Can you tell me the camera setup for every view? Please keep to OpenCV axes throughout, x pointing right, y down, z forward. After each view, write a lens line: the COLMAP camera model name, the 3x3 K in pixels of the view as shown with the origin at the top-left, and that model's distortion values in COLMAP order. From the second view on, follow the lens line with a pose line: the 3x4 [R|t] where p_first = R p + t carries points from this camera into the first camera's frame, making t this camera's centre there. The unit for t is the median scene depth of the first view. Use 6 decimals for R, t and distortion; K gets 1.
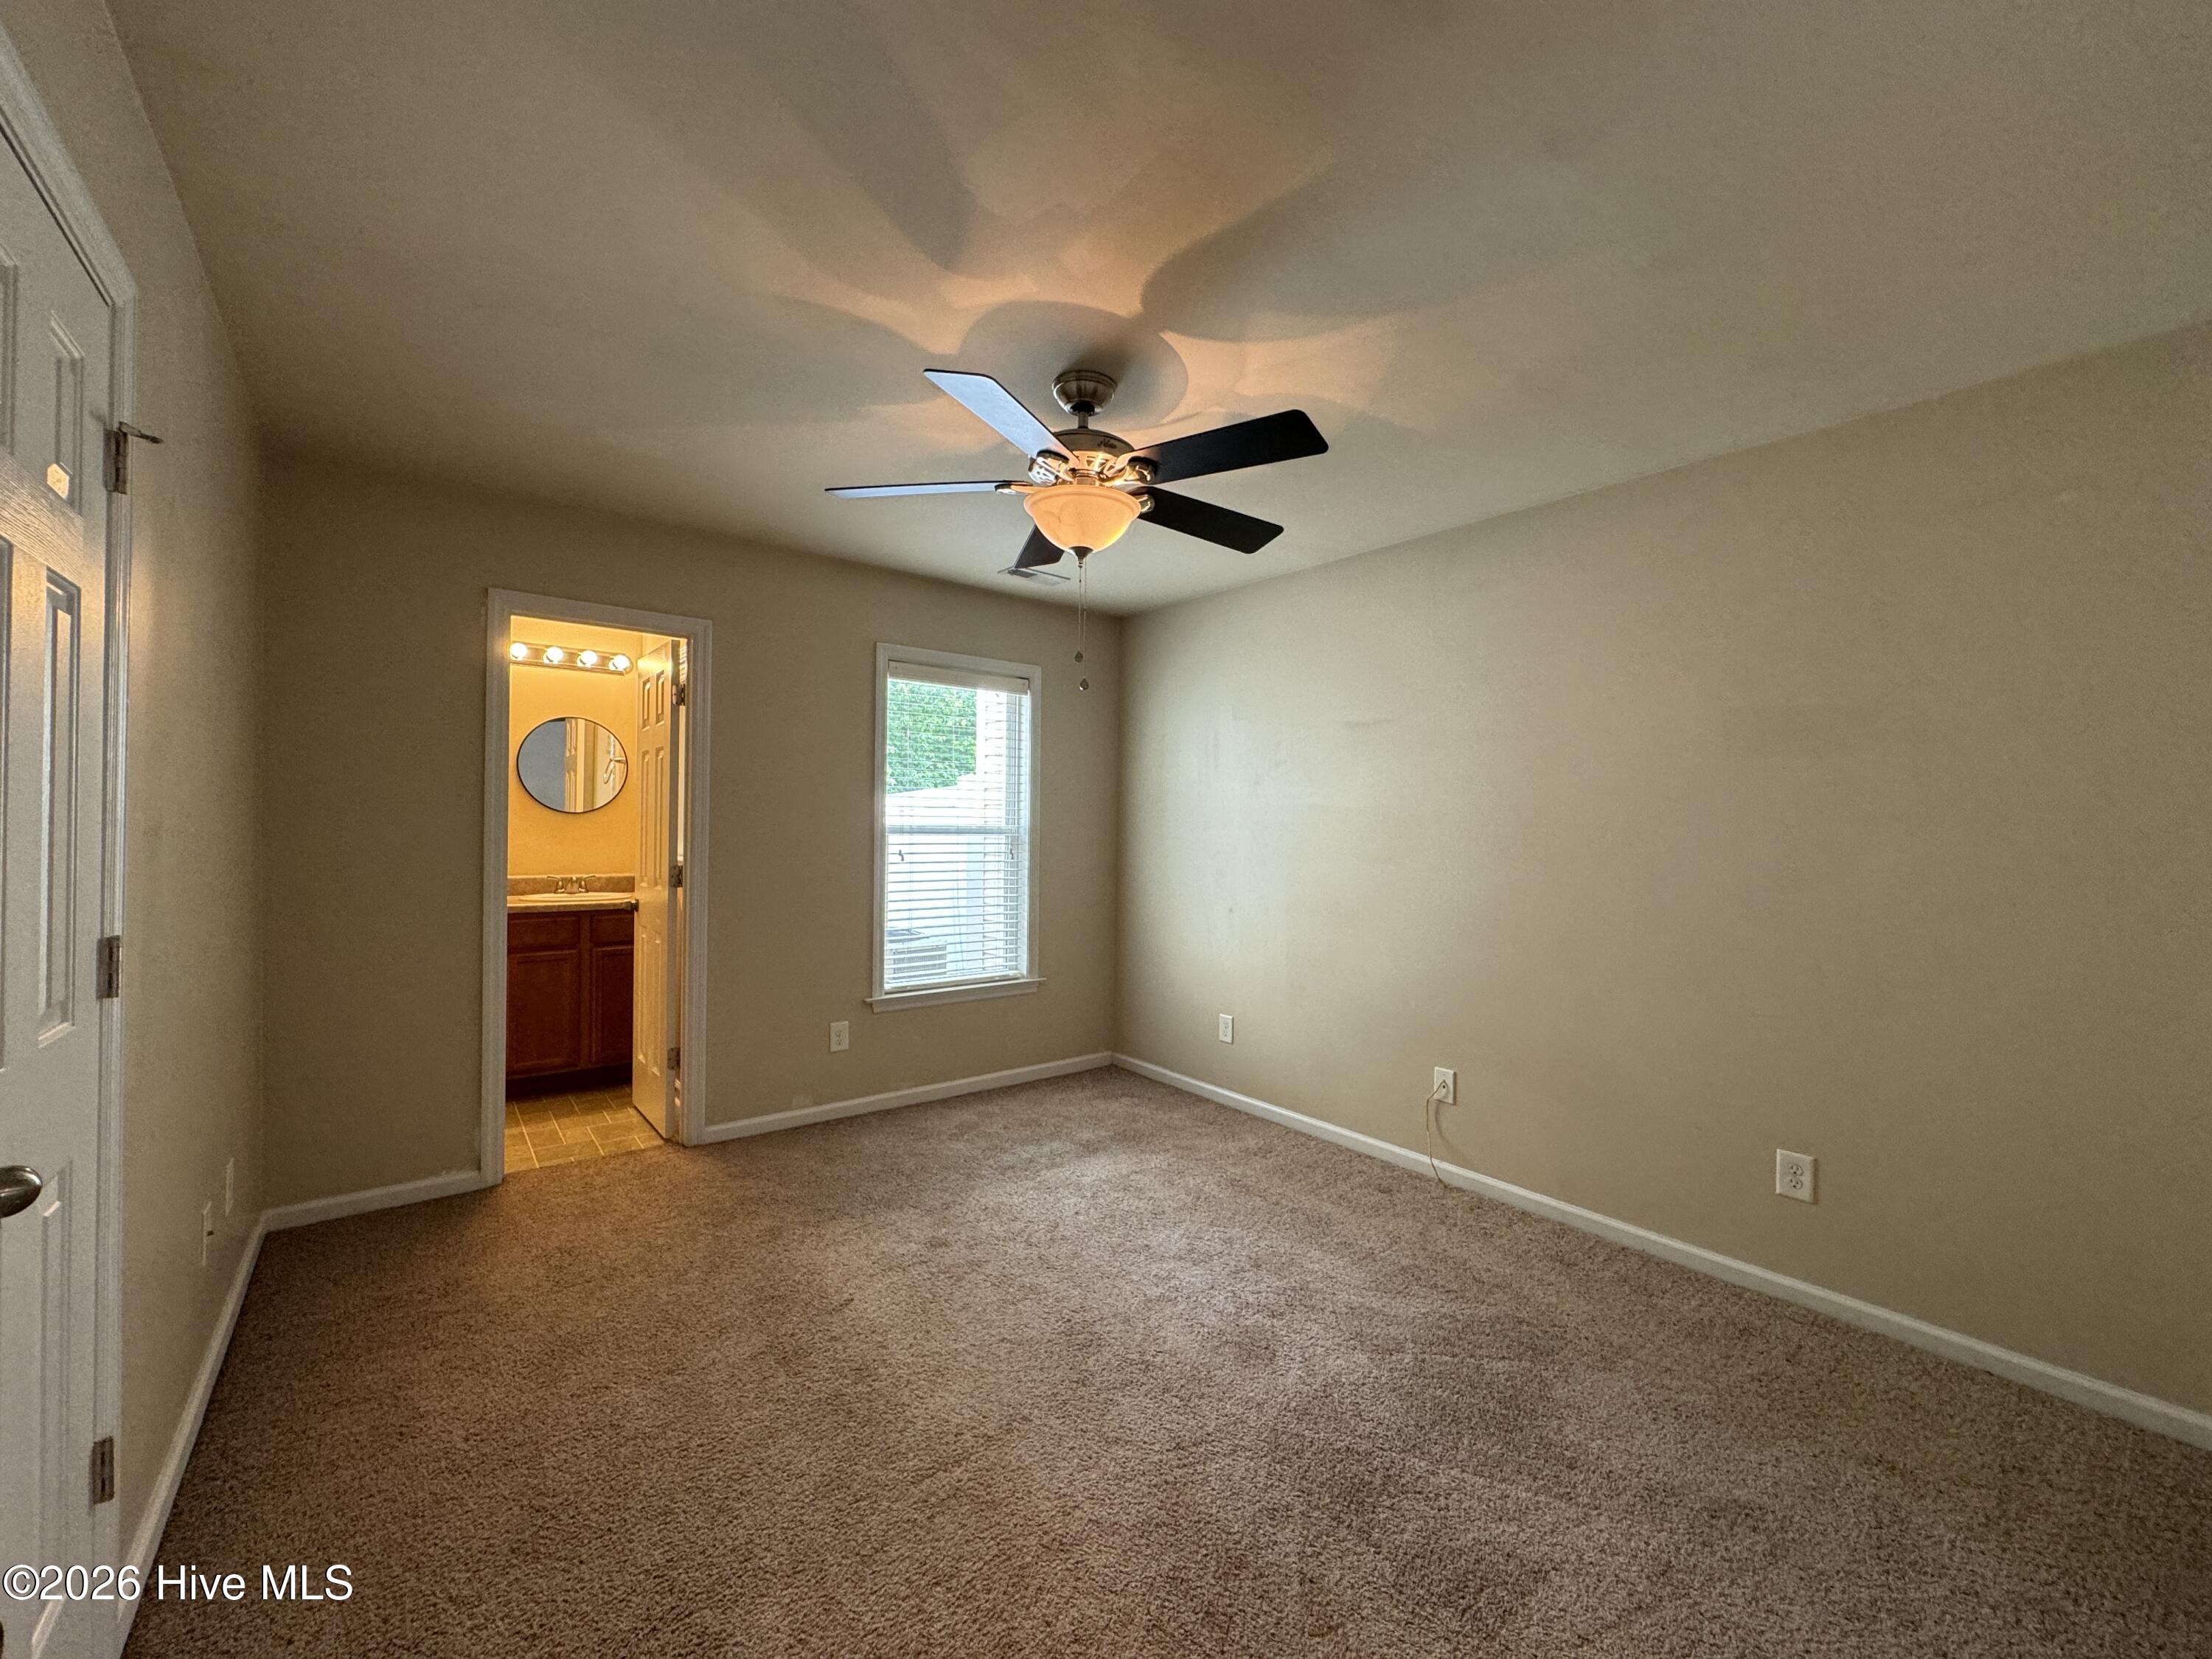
lens RADIAL K [[876.5, 0, 1113.0], [0, 876.5, 821.9], [0, 0, 1]] dist [-0.000788, 0.000004]
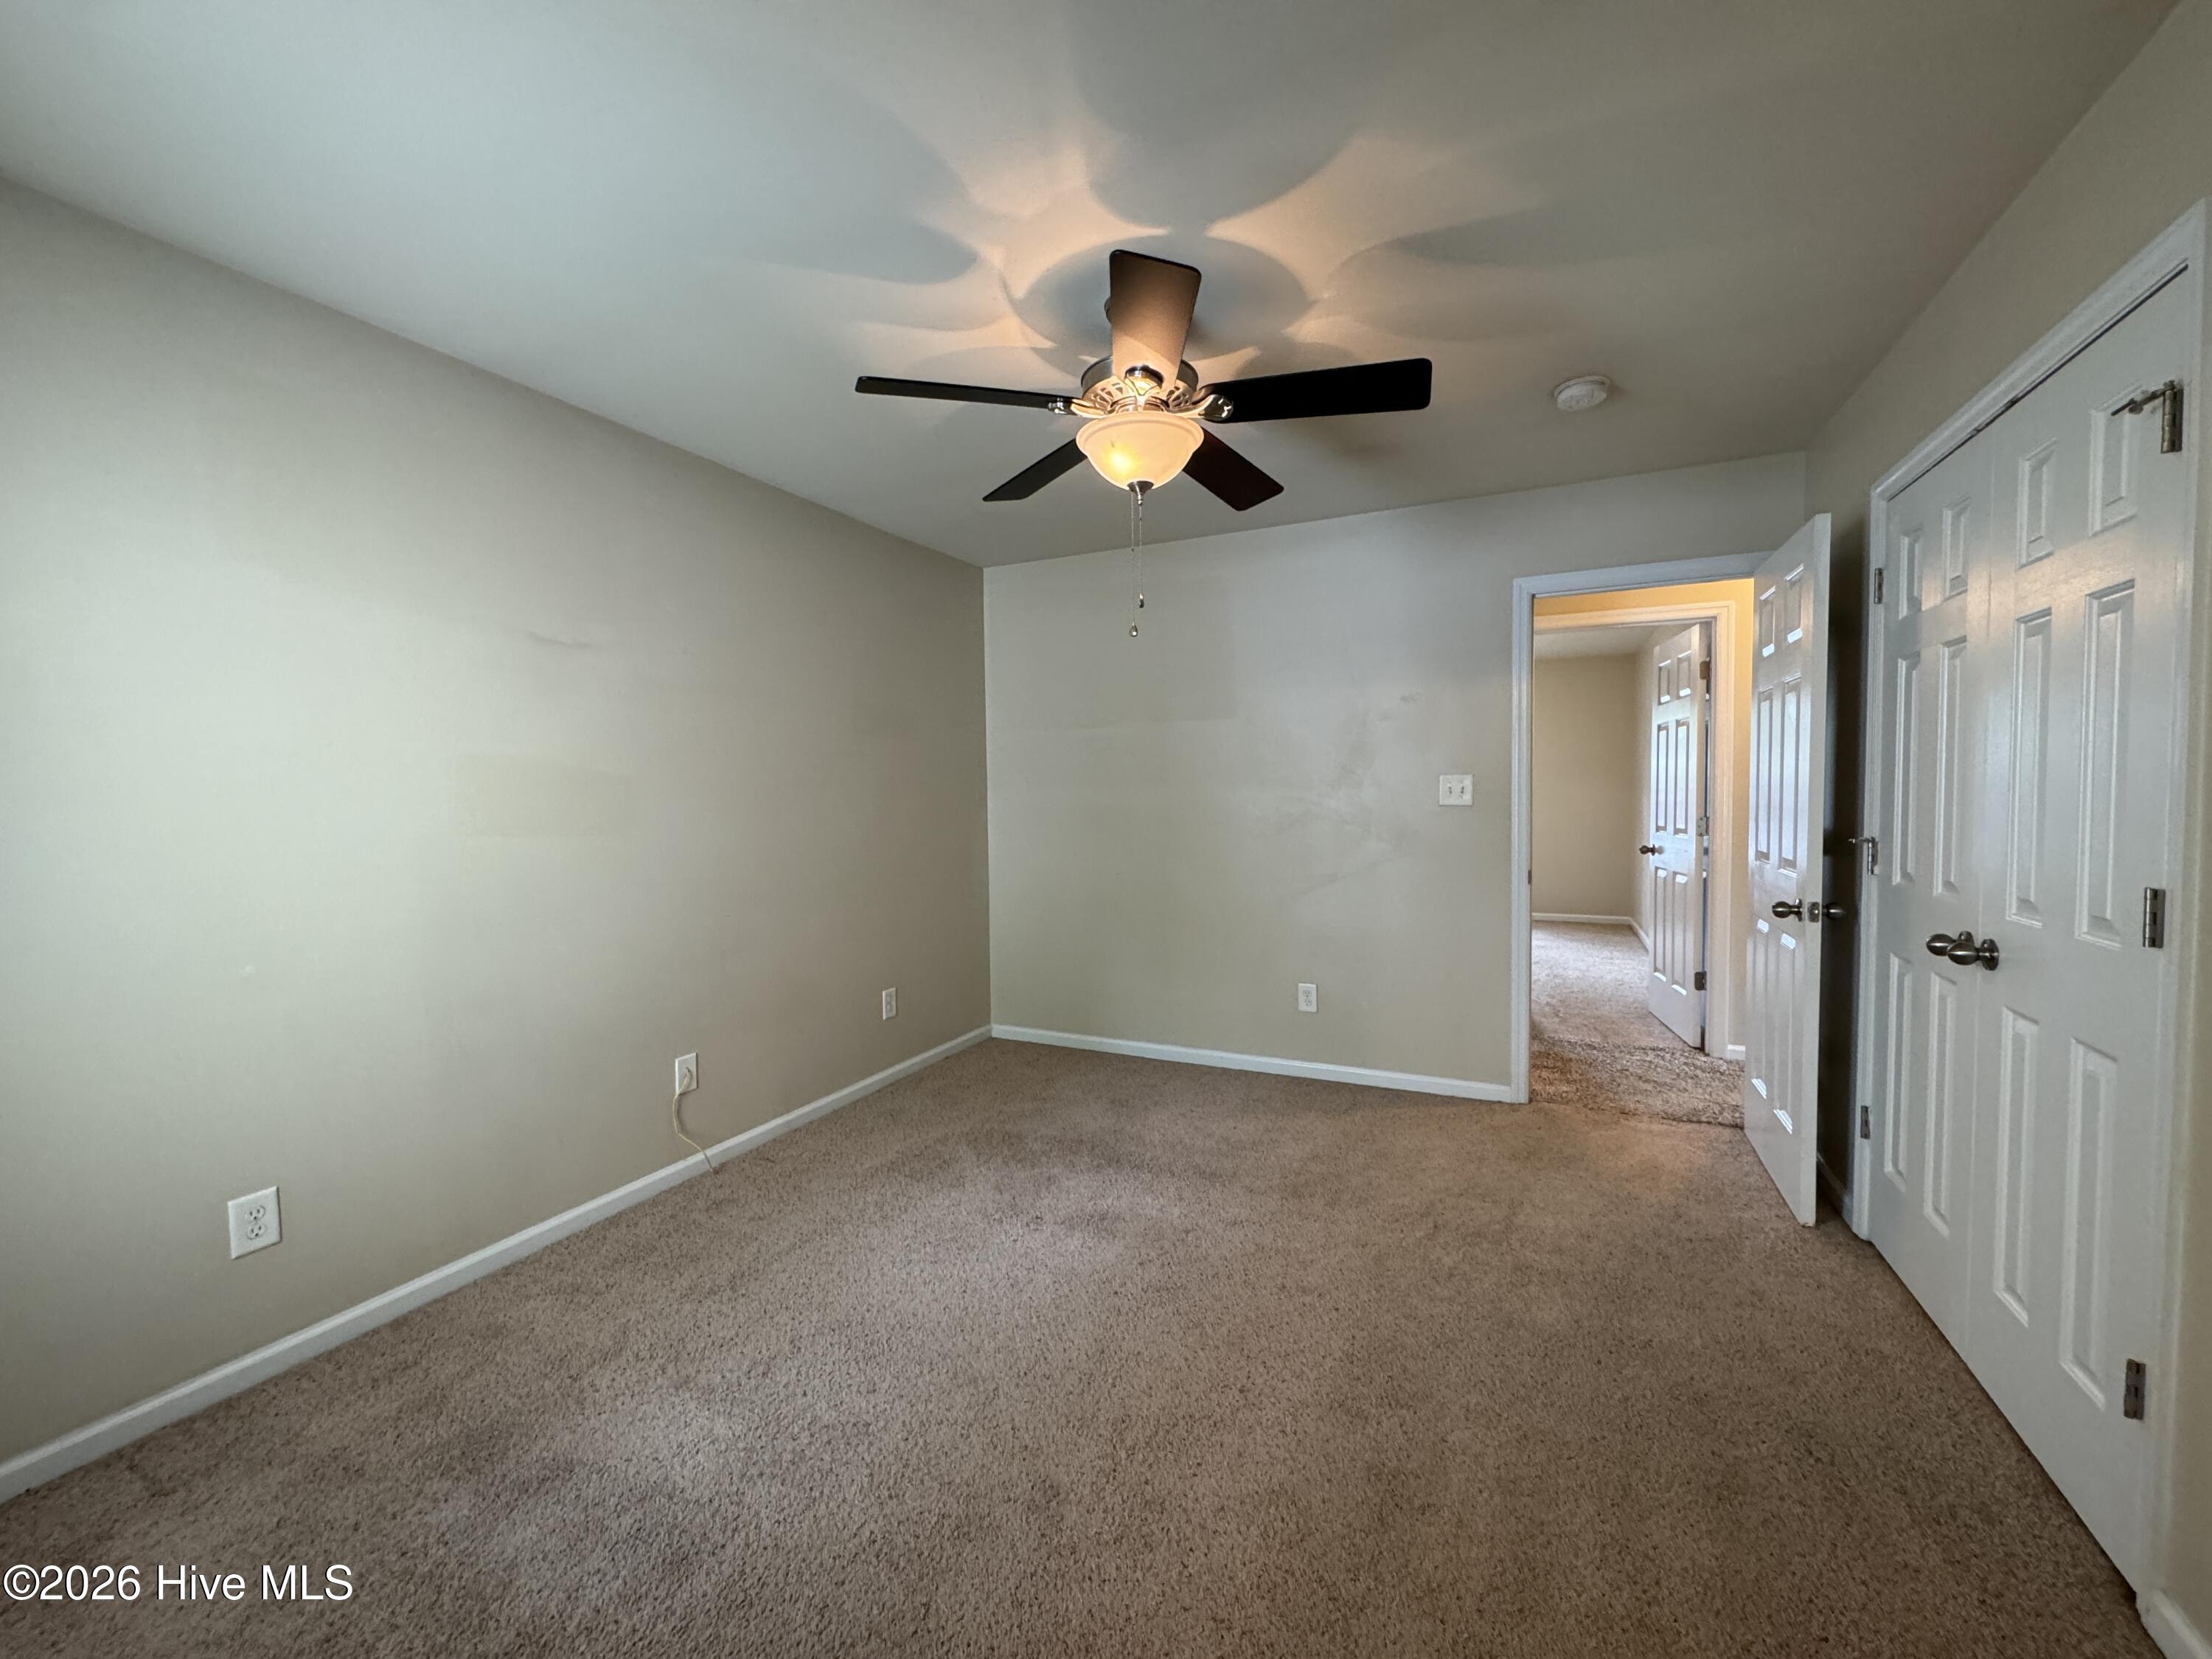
lens RADIAL K [[876.5, 0, 1113.0], [0, 876.5, 821.9], [0, 0, 1]] dist [-0.000788, 0.000004]
pose [[-0.430494, -0.041532, 0.901637, -0.807299], [0.007199, 0.998751, 0.049442, 0.002632], [-0.902565, 0.027775, -0.429657, 1.316819]]
